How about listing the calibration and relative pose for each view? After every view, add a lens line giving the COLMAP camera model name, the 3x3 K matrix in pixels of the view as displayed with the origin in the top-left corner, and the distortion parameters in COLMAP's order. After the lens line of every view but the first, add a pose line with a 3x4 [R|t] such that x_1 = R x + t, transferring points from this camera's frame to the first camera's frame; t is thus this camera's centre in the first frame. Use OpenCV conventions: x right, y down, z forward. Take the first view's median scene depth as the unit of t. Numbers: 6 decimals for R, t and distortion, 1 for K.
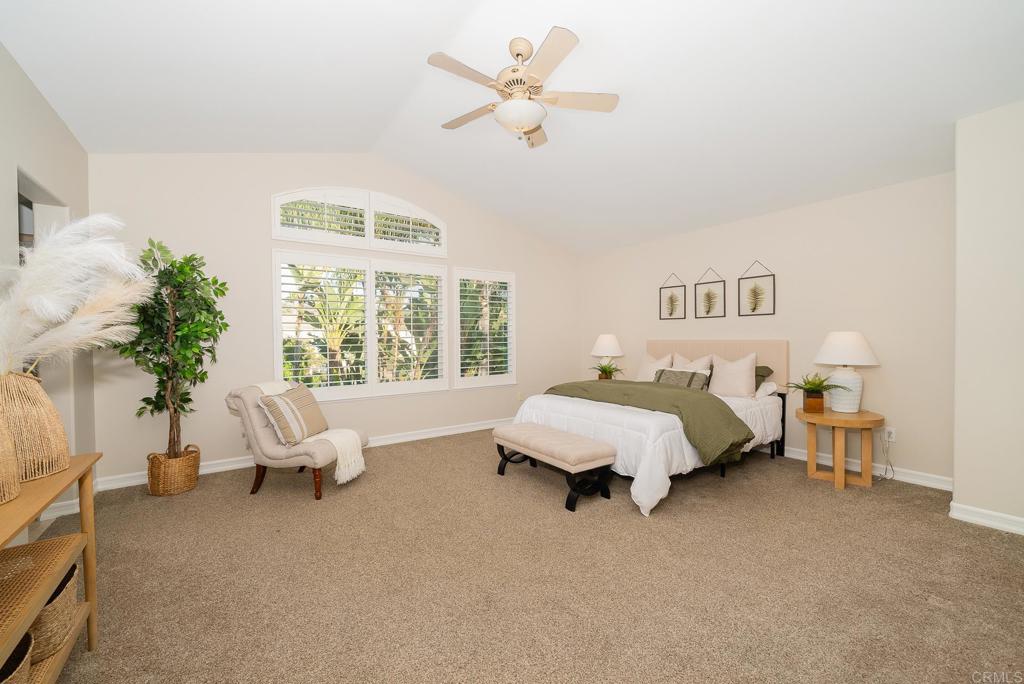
lens RADIAL K [[421.4, 0, 513.3], [0, 421.4, 338.0], [0, 0, 1]] dist [-0.004205, -0.000068]
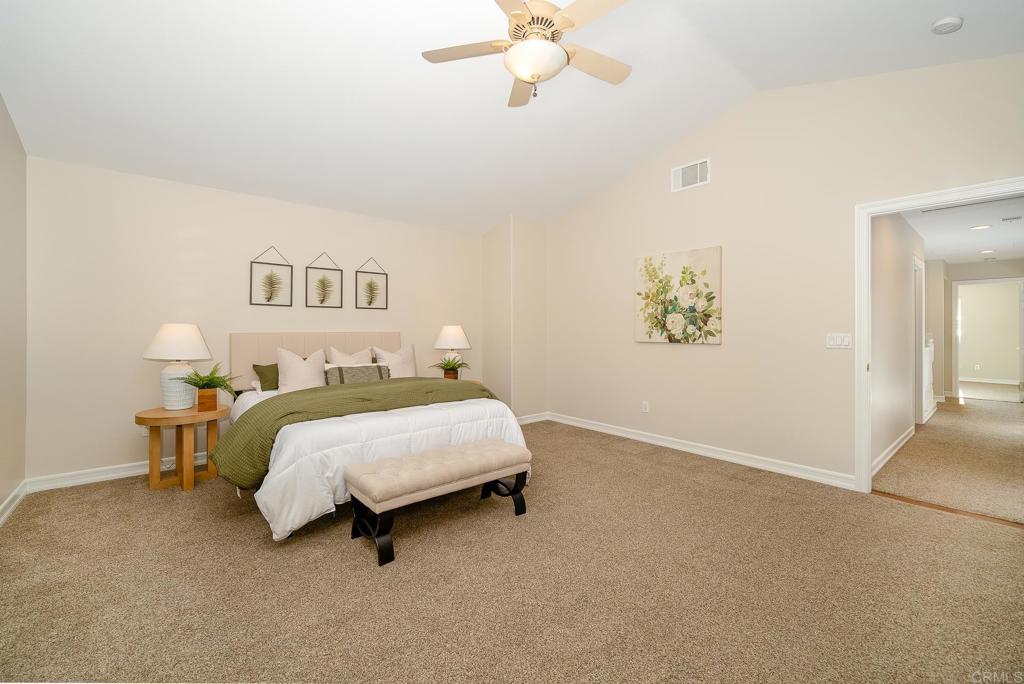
lens RADIAL K [[421.4, 0, 516.7], [0, 421.4, 343.3], [0, 0, 1]] dist [-0.004205, -0.000068]
pose [[-0.104926, -0.025788, 0.994146, -0.510799], [-0.001640, 0.999667, 0.025758, 0.005351], [-0.994479, 0.001073, -0.104934, 0.723761]]
